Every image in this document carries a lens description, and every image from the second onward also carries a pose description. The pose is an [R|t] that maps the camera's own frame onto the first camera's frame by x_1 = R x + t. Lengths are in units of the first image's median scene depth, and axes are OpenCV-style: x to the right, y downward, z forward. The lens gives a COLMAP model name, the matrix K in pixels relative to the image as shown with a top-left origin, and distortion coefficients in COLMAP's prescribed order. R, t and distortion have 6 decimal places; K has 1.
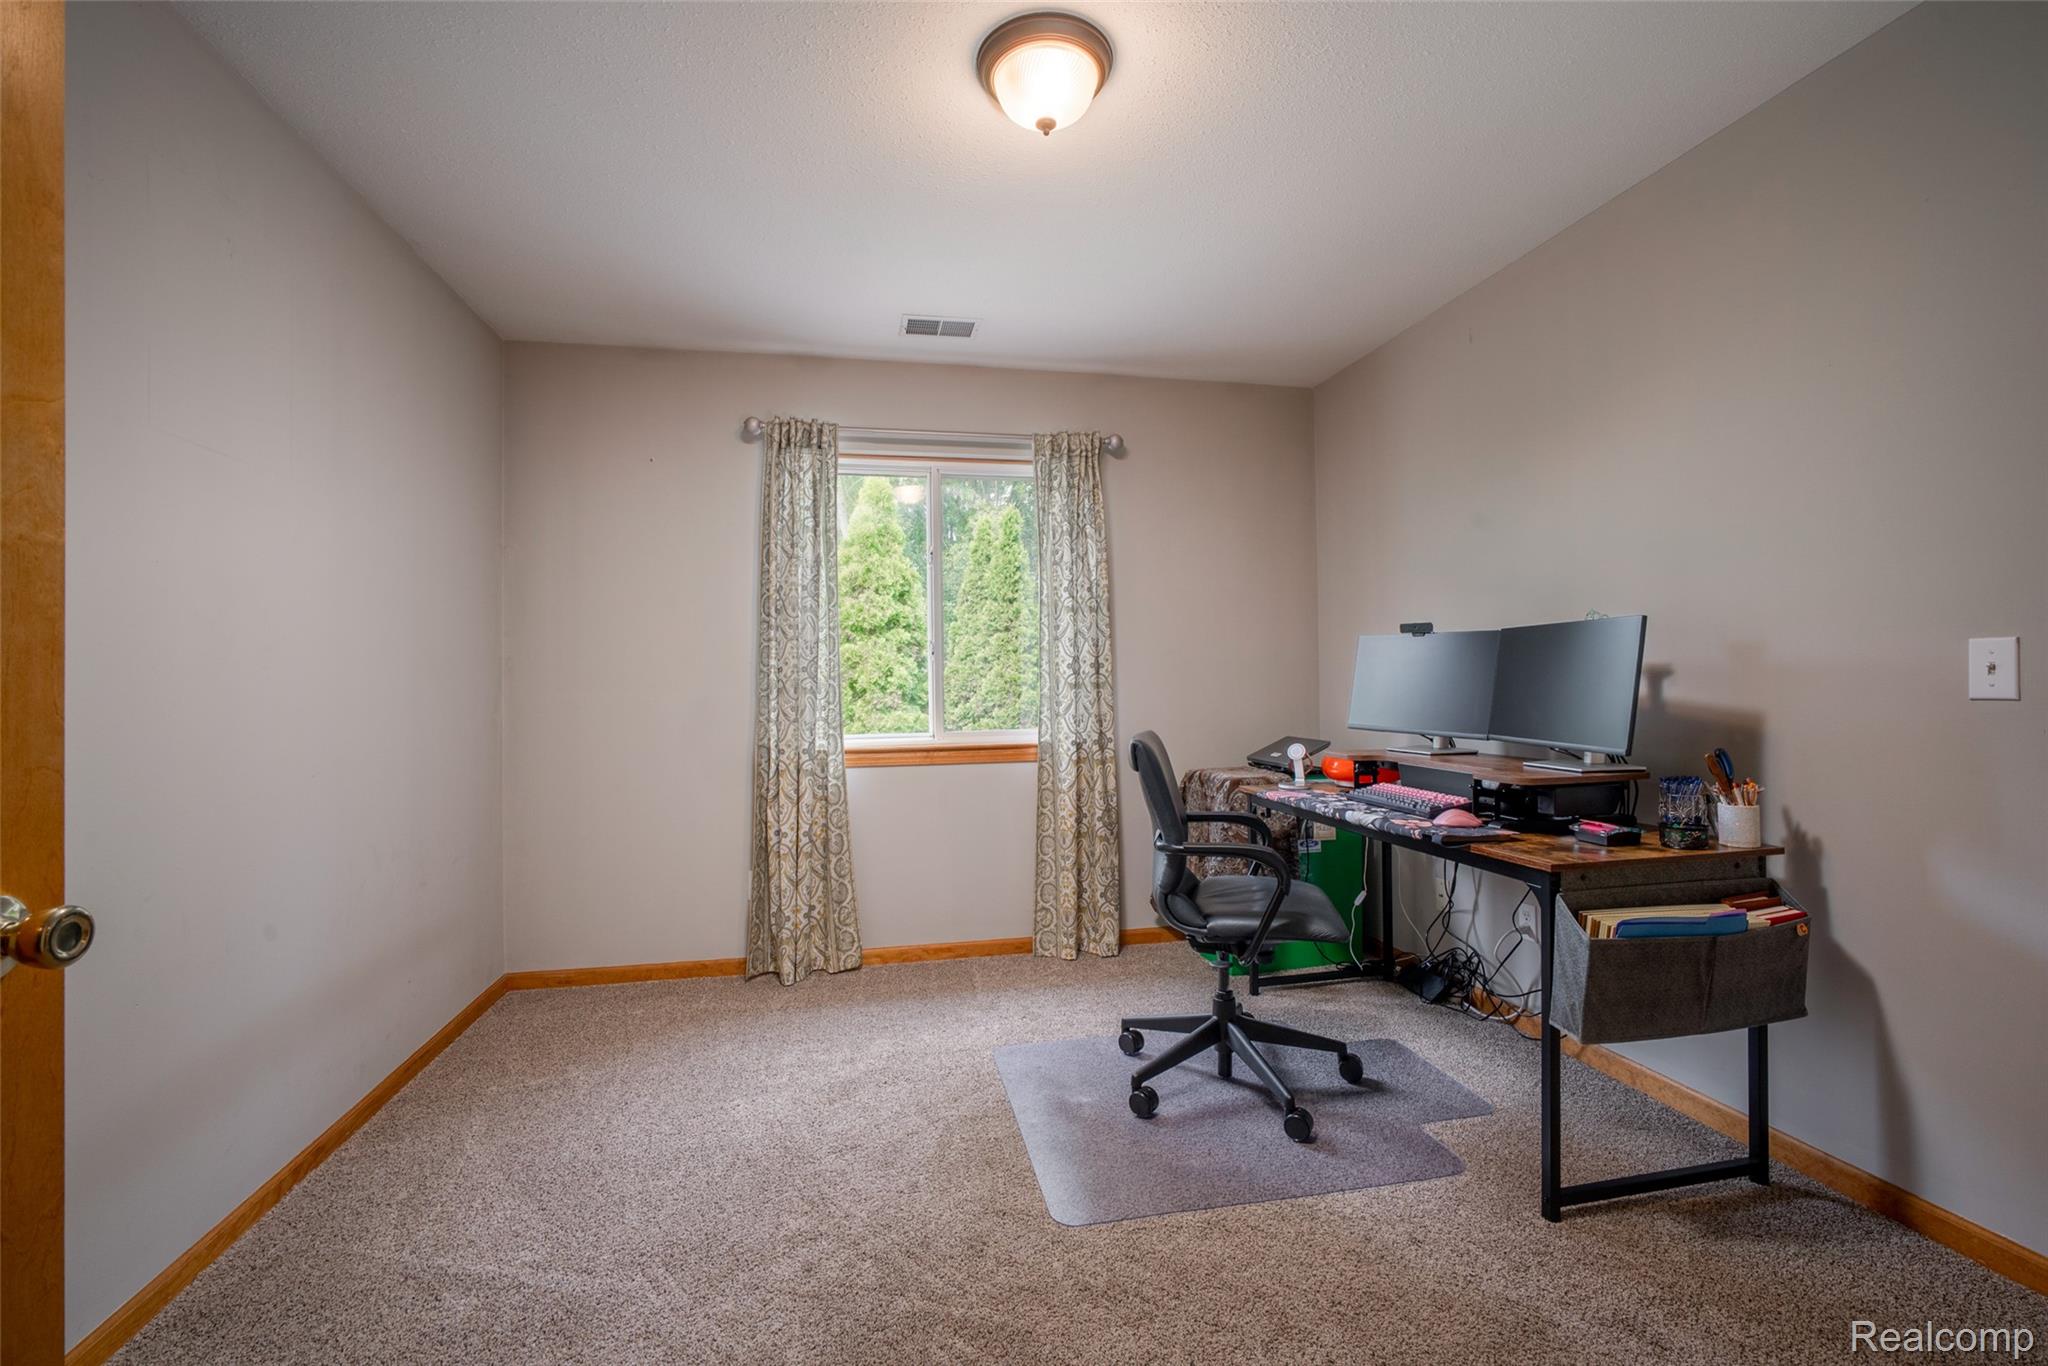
lens RADIAL K [[861.2, 0, 1030.2], [0, 861.2, 686.4], [0, 0, 1]] dist [-0.025432, 0.010409]
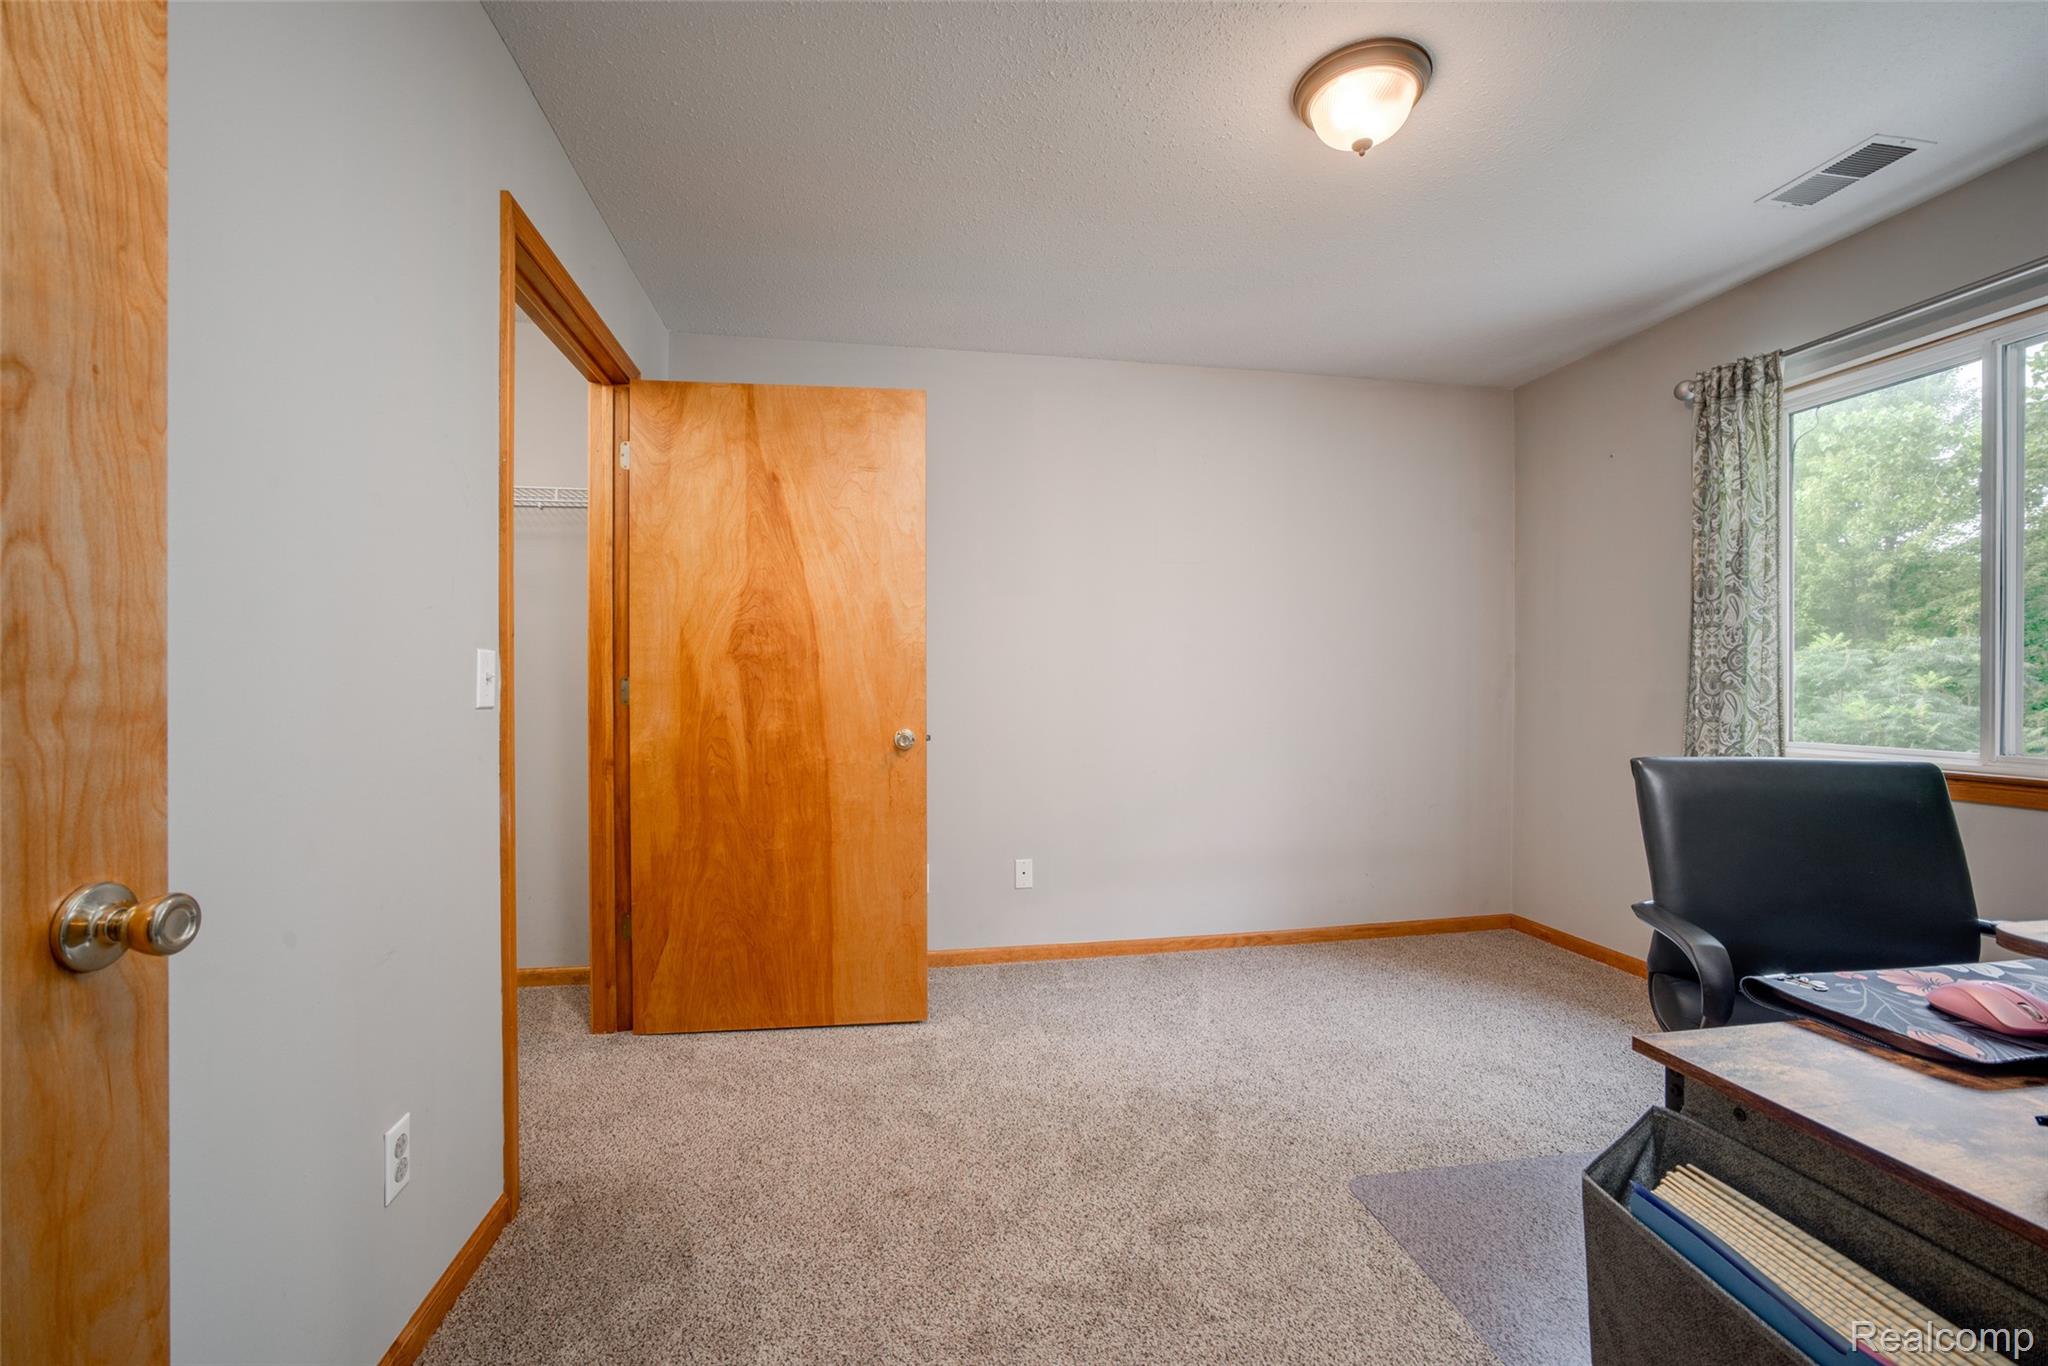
lens RADIAL K [[861.2, 0, 1030.2], [0, 861.2, 686.4], [0, 0, 1]] dist [-0.025432, 0.010409]
pose [[-0.027596, 0.014371, -0.999516, 0.609066], [0.004029, 0.999890, 0.014265, -0.008248], [0.999611, -0.003634, -0.027651, 0.341789]]
